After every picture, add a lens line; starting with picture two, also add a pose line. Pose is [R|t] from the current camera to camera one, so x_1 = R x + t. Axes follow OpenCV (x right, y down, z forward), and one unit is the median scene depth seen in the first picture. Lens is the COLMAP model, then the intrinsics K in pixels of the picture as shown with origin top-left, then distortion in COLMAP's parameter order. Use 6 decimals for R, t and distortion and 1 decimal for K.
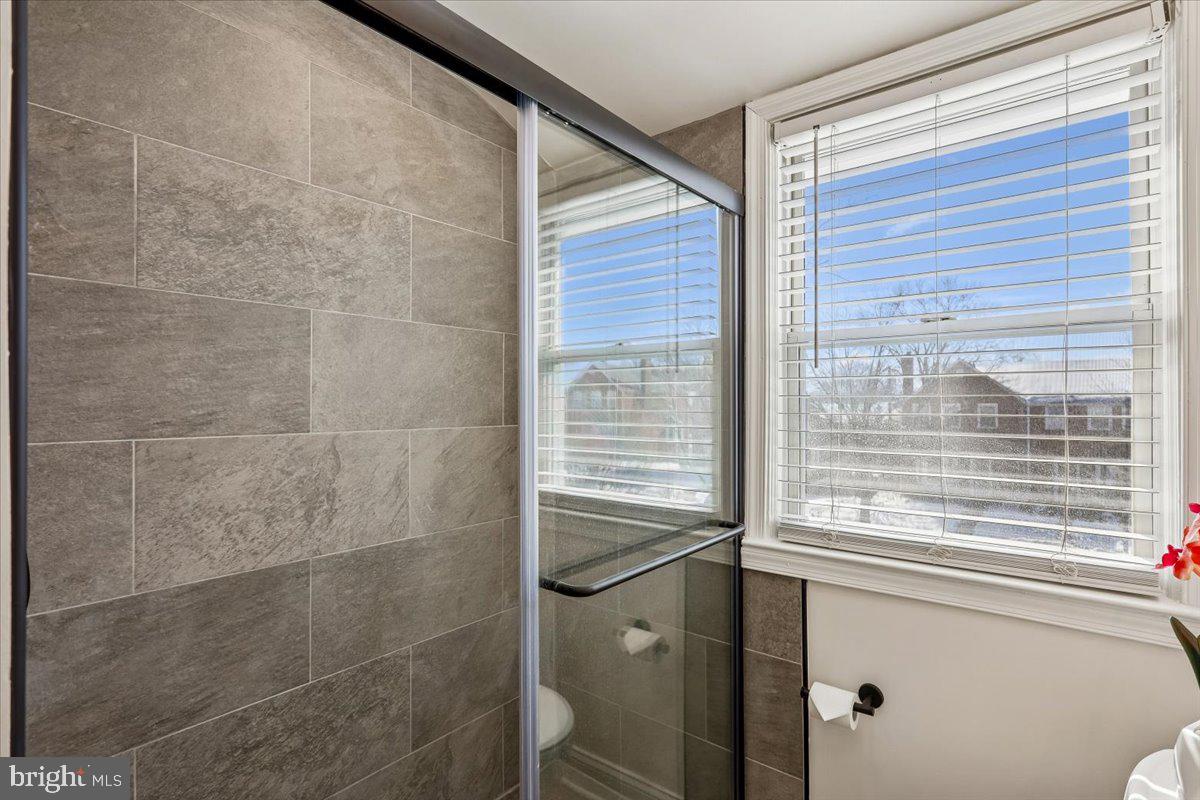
lens RADIAL K [[584.7, 0, 598.8], [0, 584.7, 402.4], [0, 0, 1]] dist [-0.000937, 0.001192]
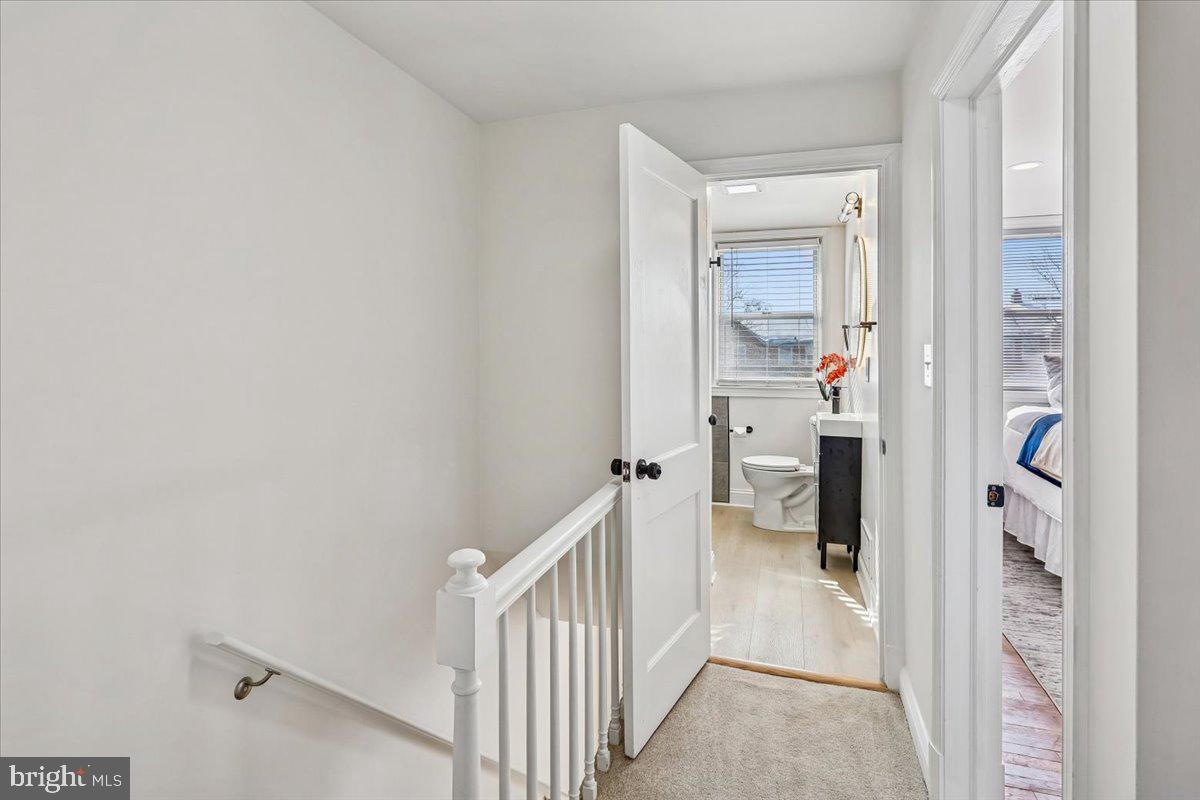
lens RADIAL K [[584.7, 0, 605.4], [0, 584.7, 348.5], [0, 0, 1]] dist [-0.000937, 0.001192]
pose [[0.933457, -0.002436, 0.358681, -1.275900], [-0.000244, 0.999972, 0.007427, 0.028372], [-0.358689, -0.007021, 0.933431, -1.538103]]
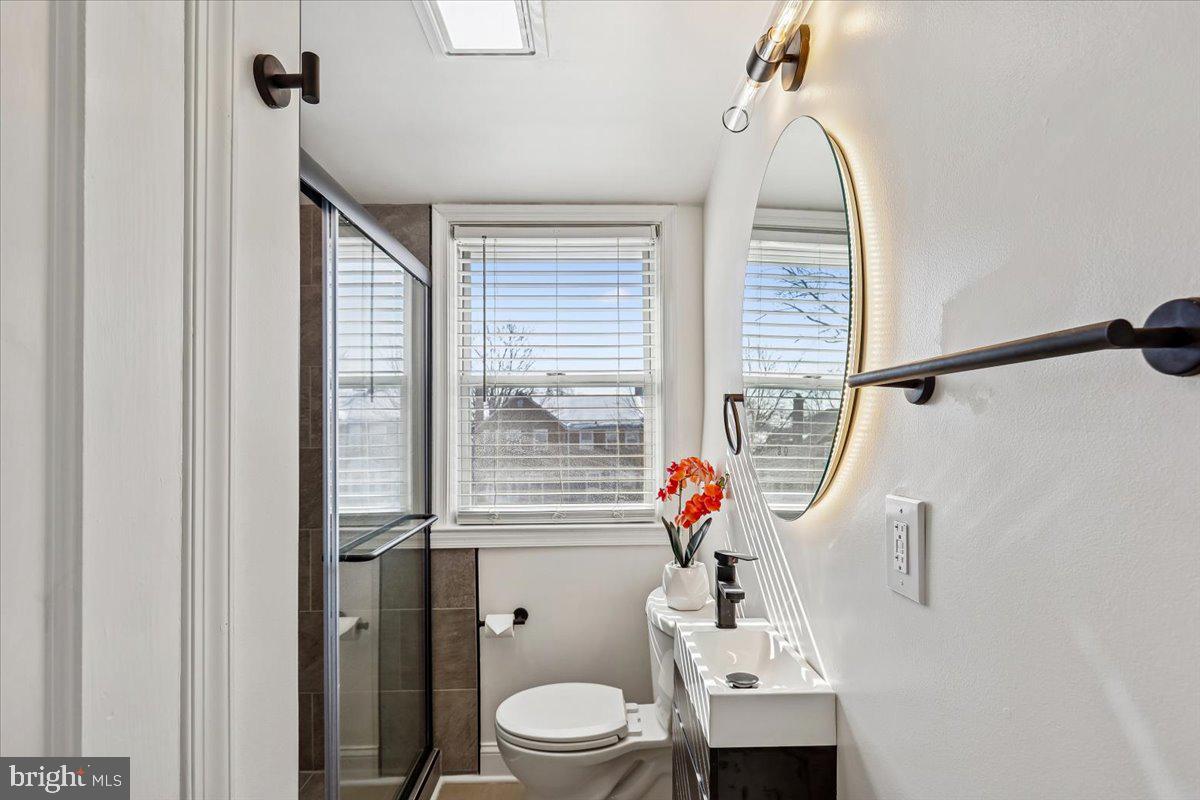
lens RADIAL K [[584.7, 0, 608.7], [0, 584.7, 420.5], [0, 0, 1]] dist [-0.000937, 0.001192]
pose [[0.761873, 0.004917, 0.647707, -0.319006], [0.004384, 0.999909, -0.012747, 0.007510], [-0.647711, 0.012551, 0.761783, -0.295007]]
